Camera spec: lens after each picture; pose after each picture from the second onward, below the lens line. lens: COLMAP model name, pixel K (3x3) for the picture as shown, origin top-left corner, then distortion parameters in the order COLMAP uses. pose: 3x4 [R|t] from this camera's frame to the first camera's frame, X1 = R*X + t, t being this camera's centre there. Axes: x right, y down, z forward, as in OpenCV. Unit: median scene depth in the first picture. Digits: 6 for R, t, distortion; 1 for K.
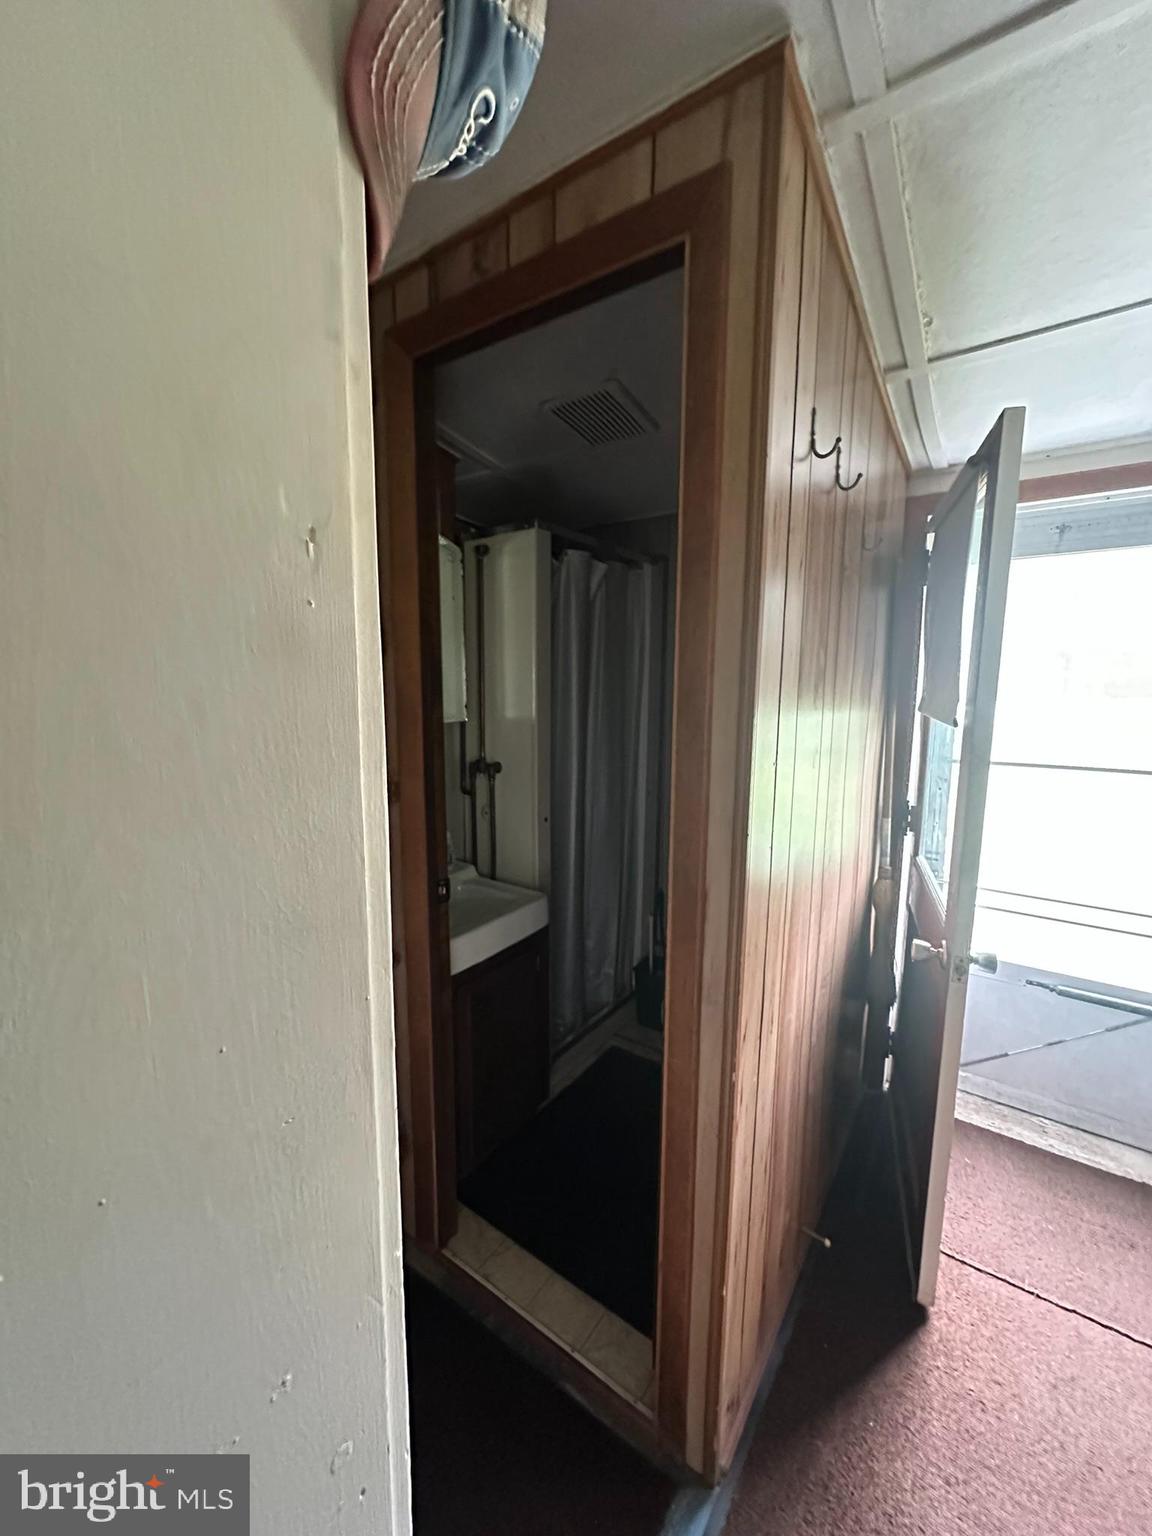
lens RADIAL K [[610.3, 0, 576.0], [0, 610.3, 768.0], [0, 0, 1]] dist [-0.003217, 0.000111]
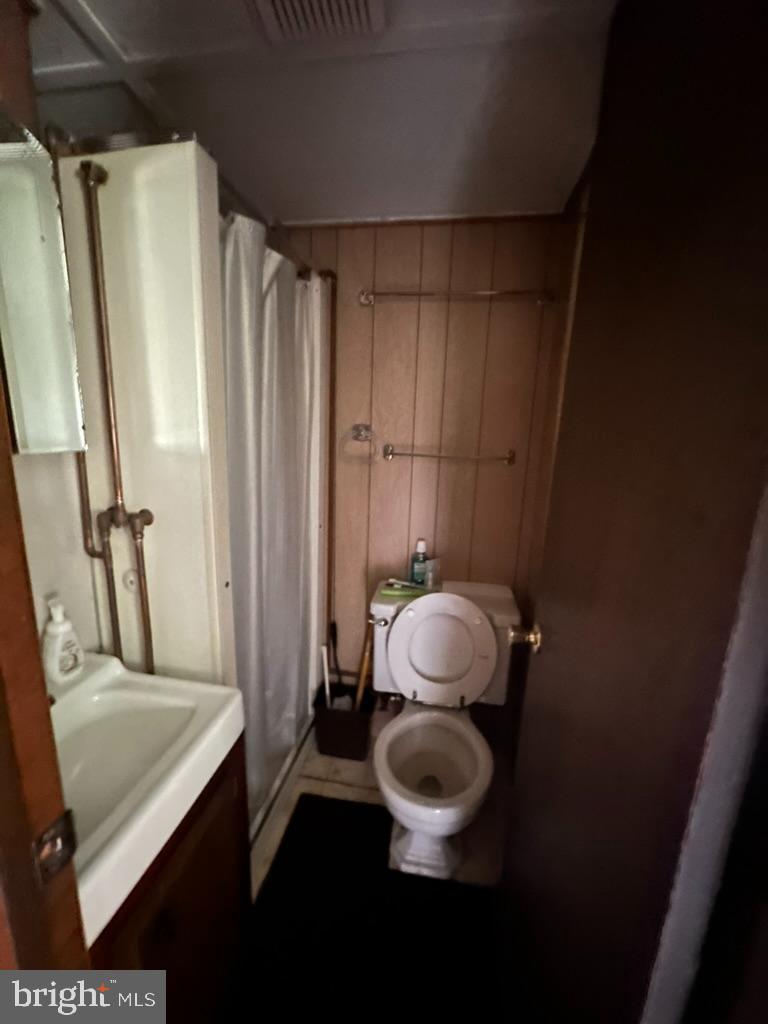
lens RADIAL K [[406.8, 0, 384.0], [0, 406.8, 512.0], [0, 0, 1]] dist [-0.003217, 0.000111]
pose [[0.905760, -0.059248, 0.419629, -0.076710], [0.033640, 0.997106, 0.068172, -0.029961], [-0.422454, -0.047631, 0.905132, 0.465732]]
